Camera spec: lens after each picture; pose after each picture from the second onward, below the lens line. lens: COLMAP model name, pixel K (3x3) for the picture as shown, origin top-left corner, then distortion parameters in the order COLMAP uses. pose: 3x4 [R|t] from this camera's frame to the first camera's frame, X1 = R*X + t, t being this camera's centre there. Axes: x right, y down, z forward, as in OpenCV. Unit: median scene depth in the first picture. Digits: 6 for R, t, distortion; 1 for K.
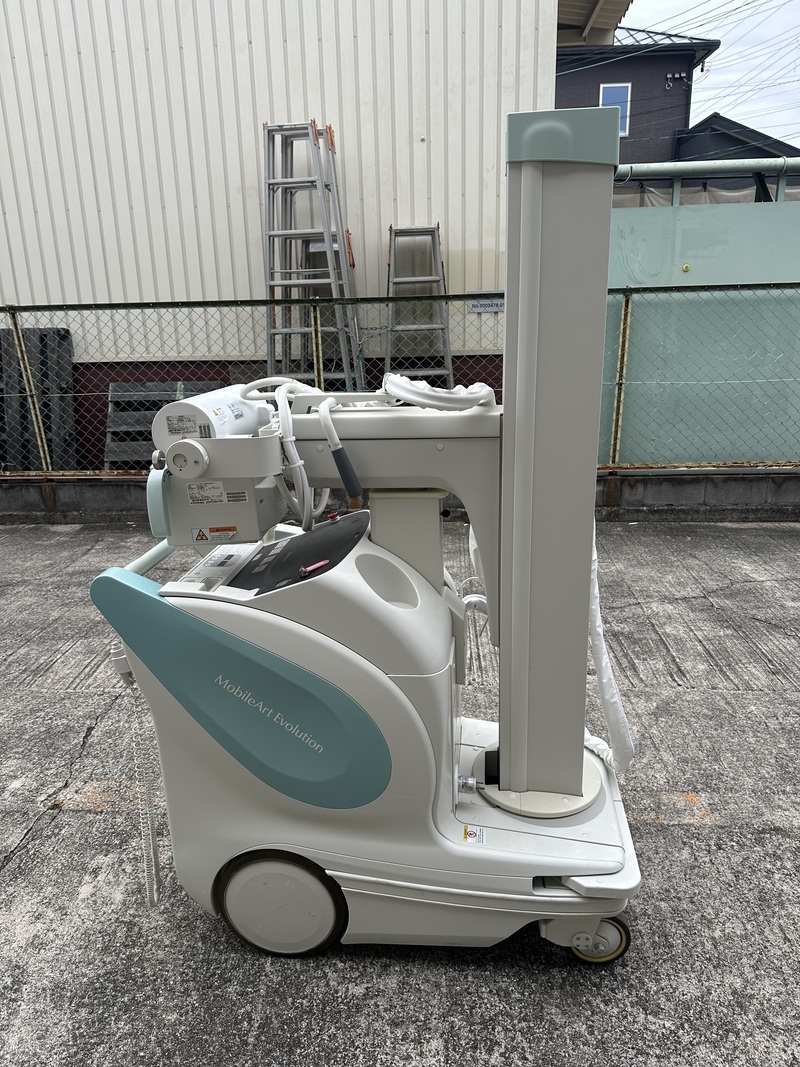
lens RADIAL K [[751.9, 0, 388.9], [0, 751.9, 533.4], [0, 0, 1]] dist [0.026217, -0.034760]
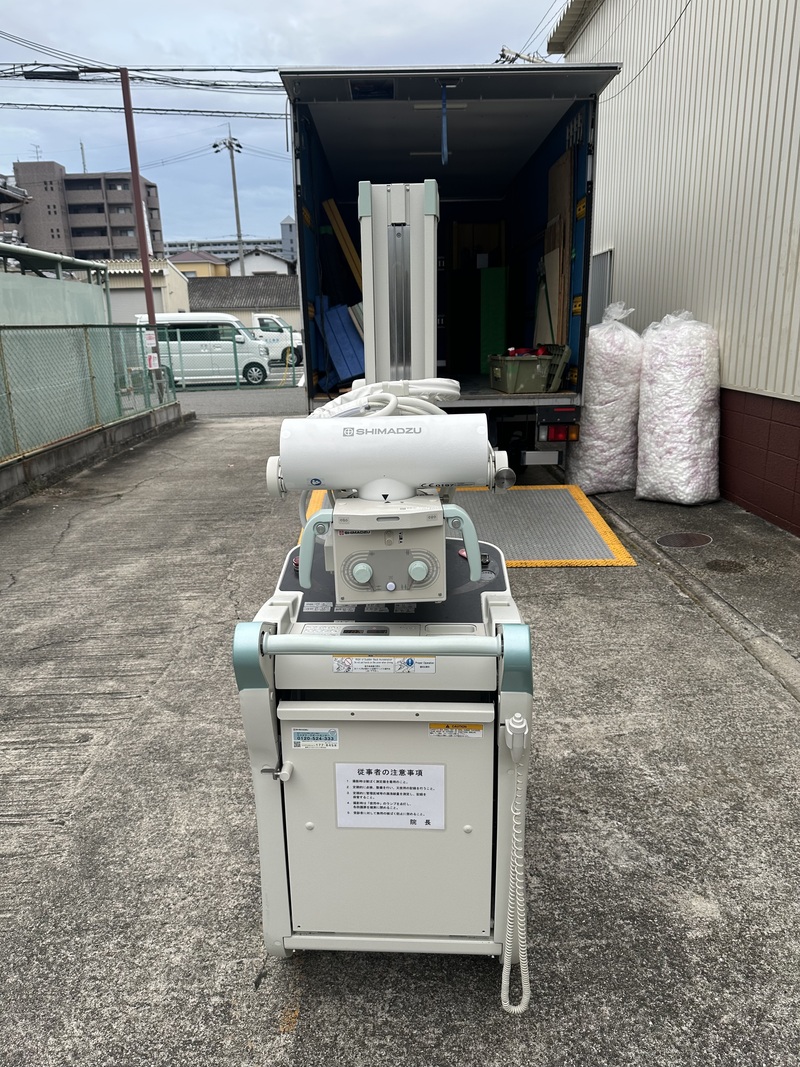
lens RADIAL K [[737.9, 0, 390.8], [0, 737.9, 574.7], [0, 0, 1]] dist [0.077961, -0.102093]
pose [[-0.076614, -0.289511, 0.954104, -0.408720], [0.316255, 0.900448, 0.298625, -0.106016], [-0.945575, 0.324619, 0.022572, 0.412832]]
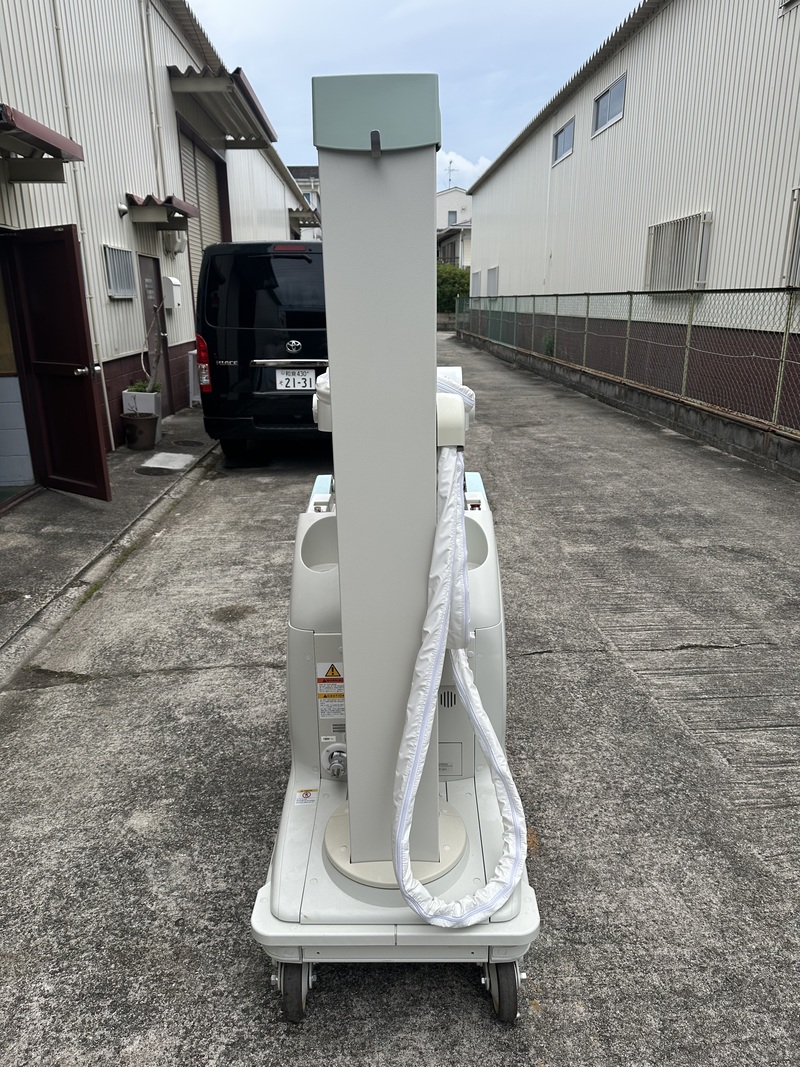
lens RADIAL K [[738.5, 0, 402.4], [0, 738.5, 535.9], [0, 0, 1]] dist [0.093890, -0.106713]
pose [[0.122109, 0.326335, -0.937334, 0.404905], [-0.282585, 0.916745, 0.282354, -0.114294], [0.951438, 0.230399, 0.204160, 0.329951]]
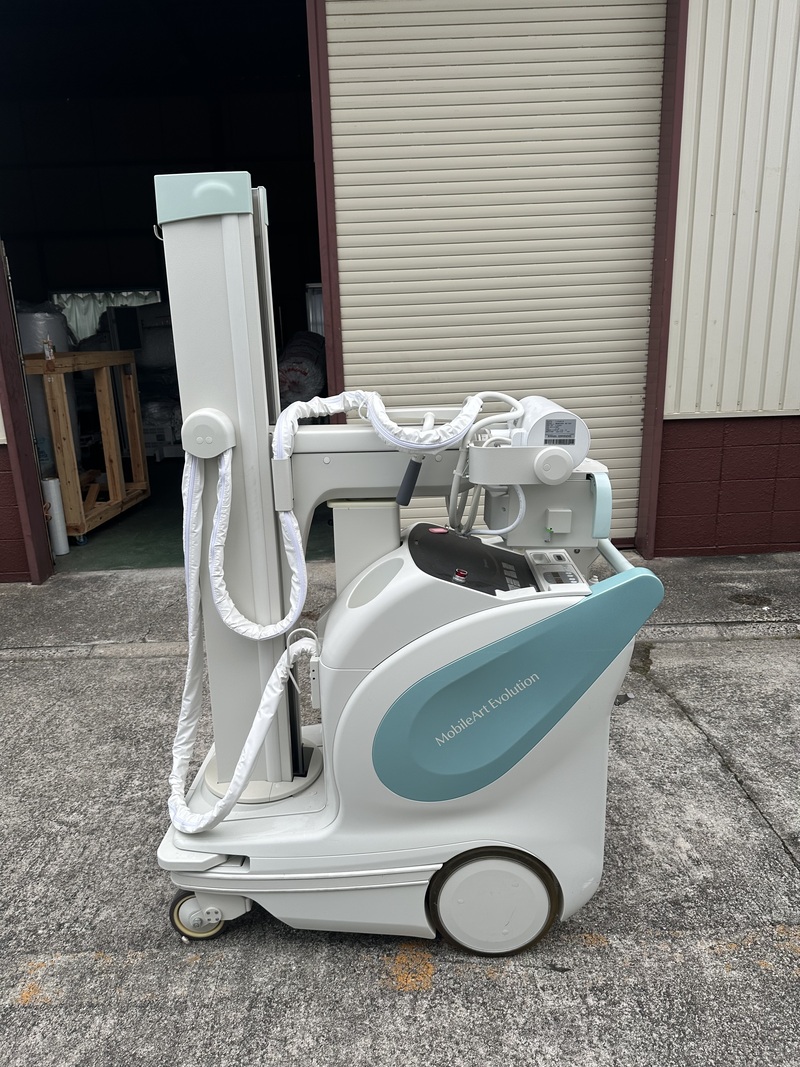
lens RADIAL K [[756.6, 0, 397.8], [0, 756.6, 539.4], [0, 0, 1]] dist [0.028231, -0.037619]
pose [[-0.993360, 0.084937, -0.077602, 0.026867], [0.030703, 0.845759, 0.532681, -0.236447], [0.110877, 0.526761, -0.842751, 0.783930]]
